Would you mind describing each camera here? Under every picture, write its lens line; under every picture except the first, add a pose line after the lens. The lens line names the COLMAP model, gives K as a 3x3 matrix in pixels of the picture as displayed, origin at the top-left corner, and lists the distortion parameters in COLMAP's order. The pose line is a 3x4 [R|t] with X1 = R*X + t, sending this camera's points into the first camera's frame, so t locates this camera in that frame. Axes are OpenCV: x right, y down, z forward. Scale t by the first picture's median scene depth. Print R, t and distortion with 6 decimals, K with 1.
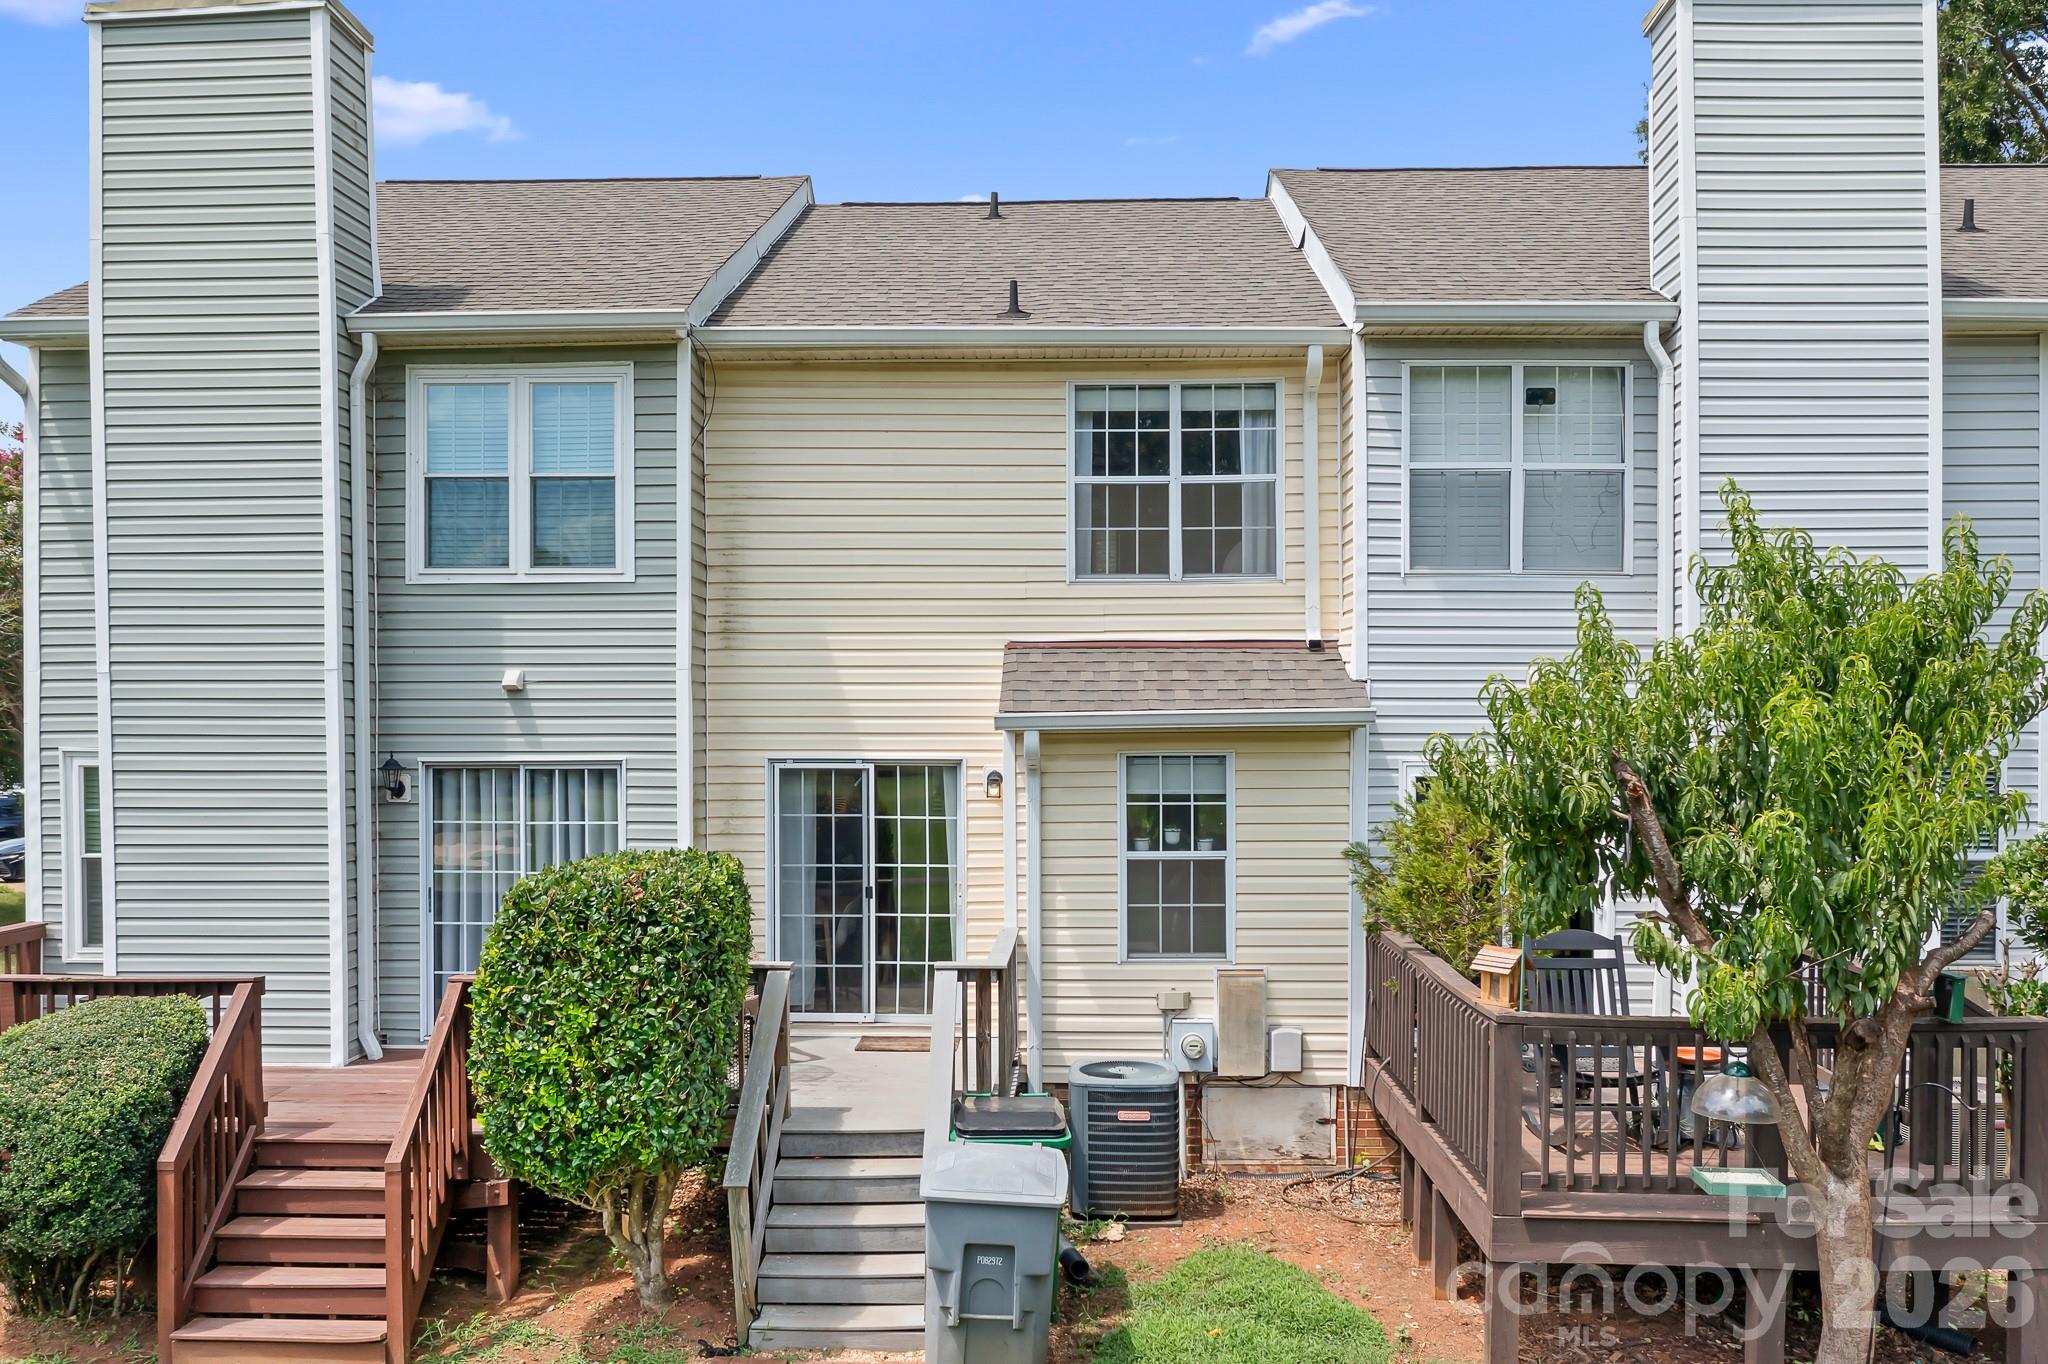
lens RADIAL K [[1669.4, 0, 1023.5], [0, 1669.4, 818.9], [0, 0, 1]] dist [-0.007456, -0.000464]
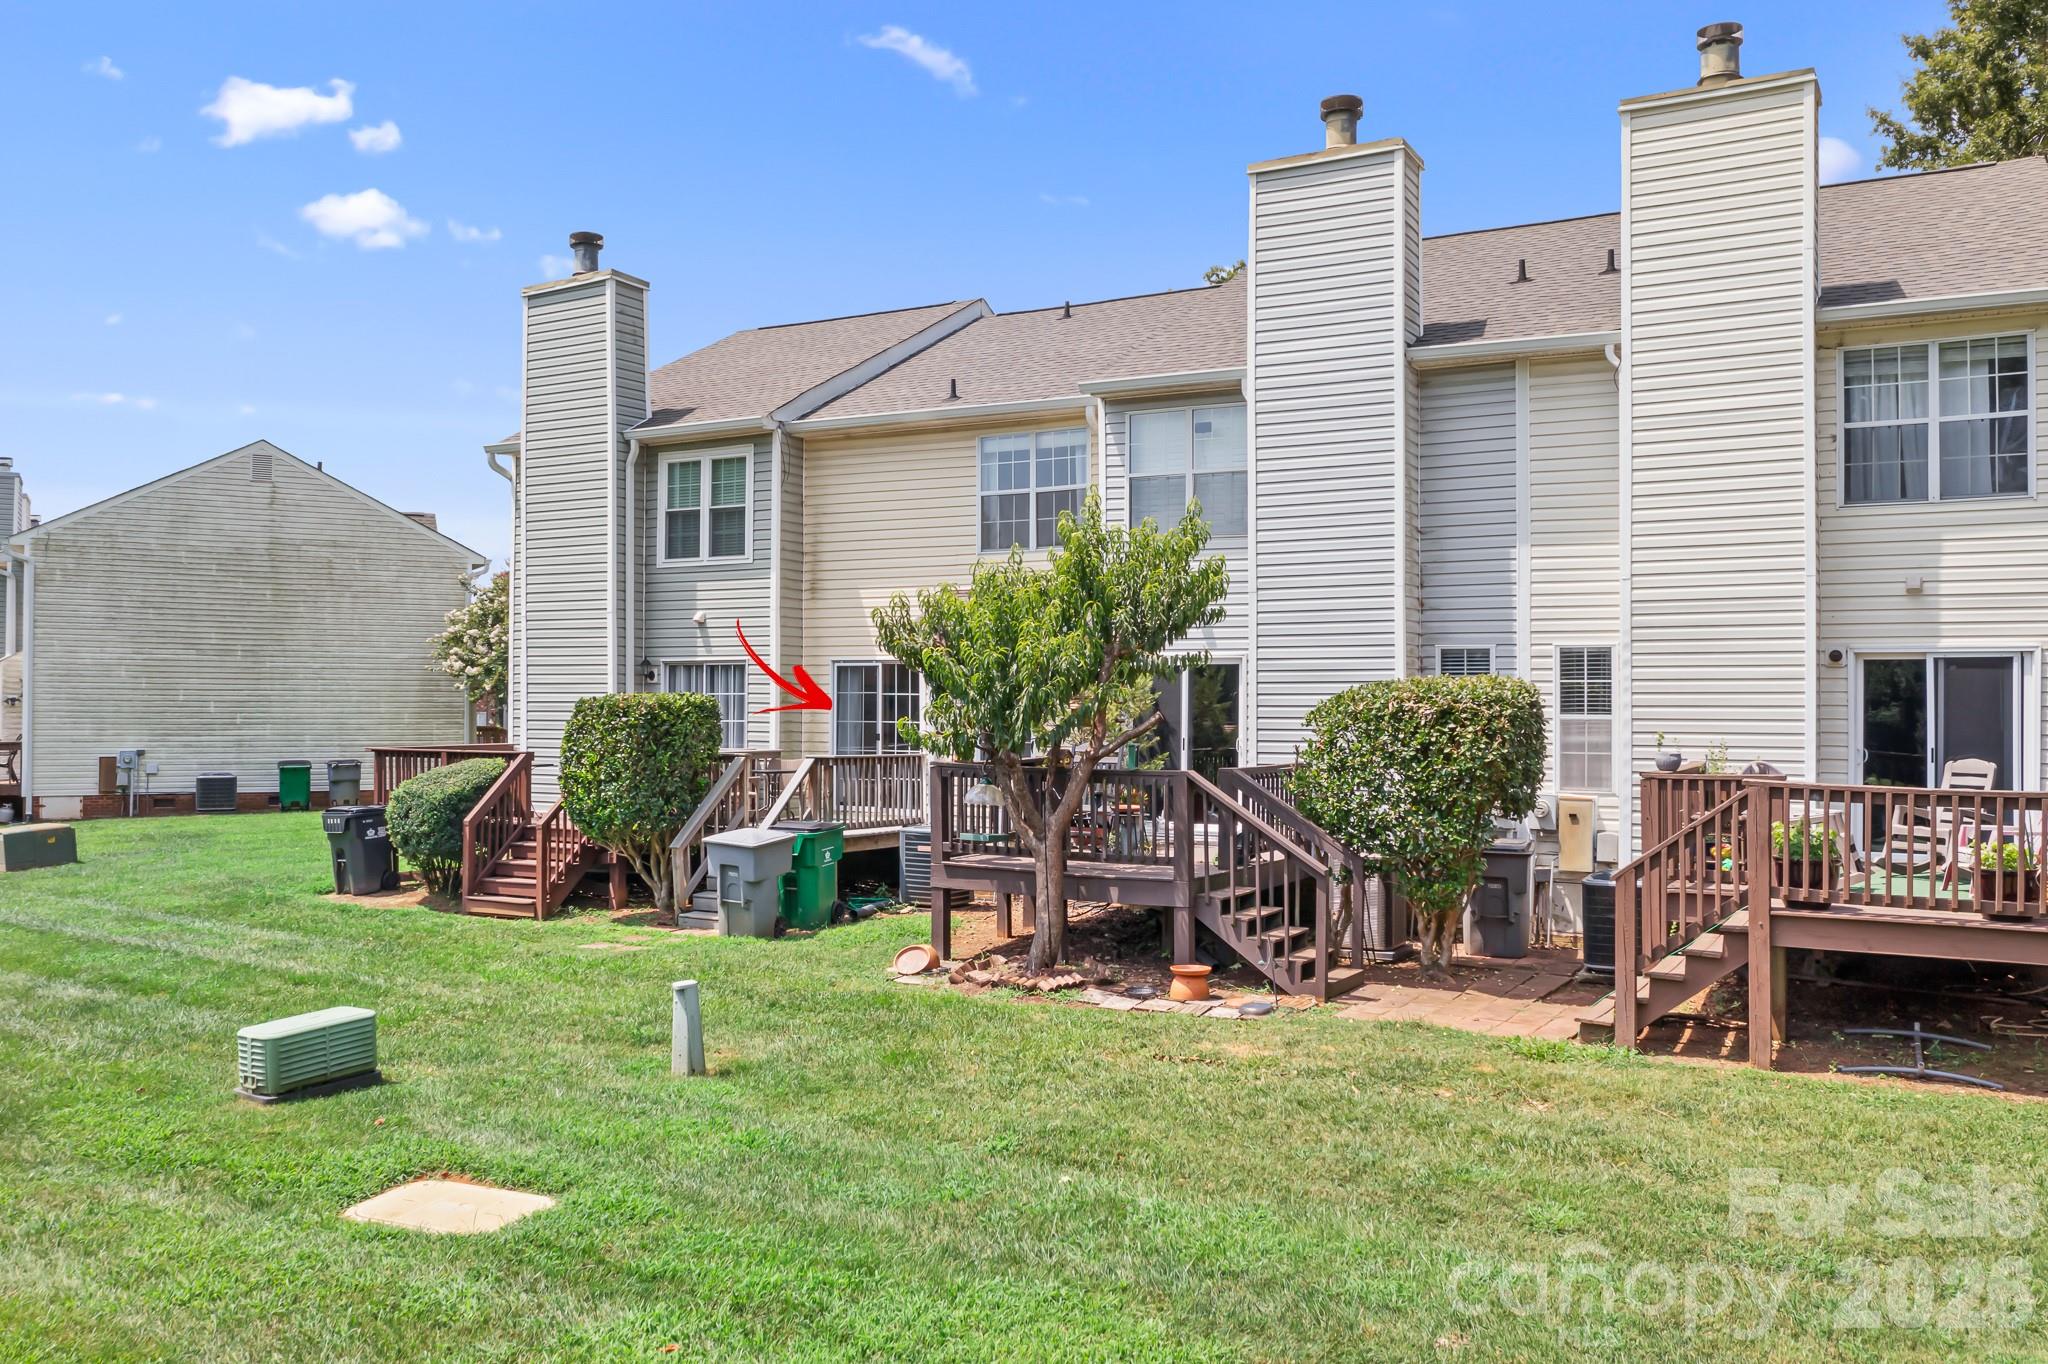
lens RADIAL K [[1669.4, 0, 1023.5], [0, 1669.4, 818.9], [0, 0, 1]] dist [-0.007456, -0.000464]
pose [[0.885632, 0.036562, -0.462947, 0.902220], [-0.035315, 0.999312, 0.011363, 0.110239], [0.463043, 0.006285, 0.886313, -0.499153]]
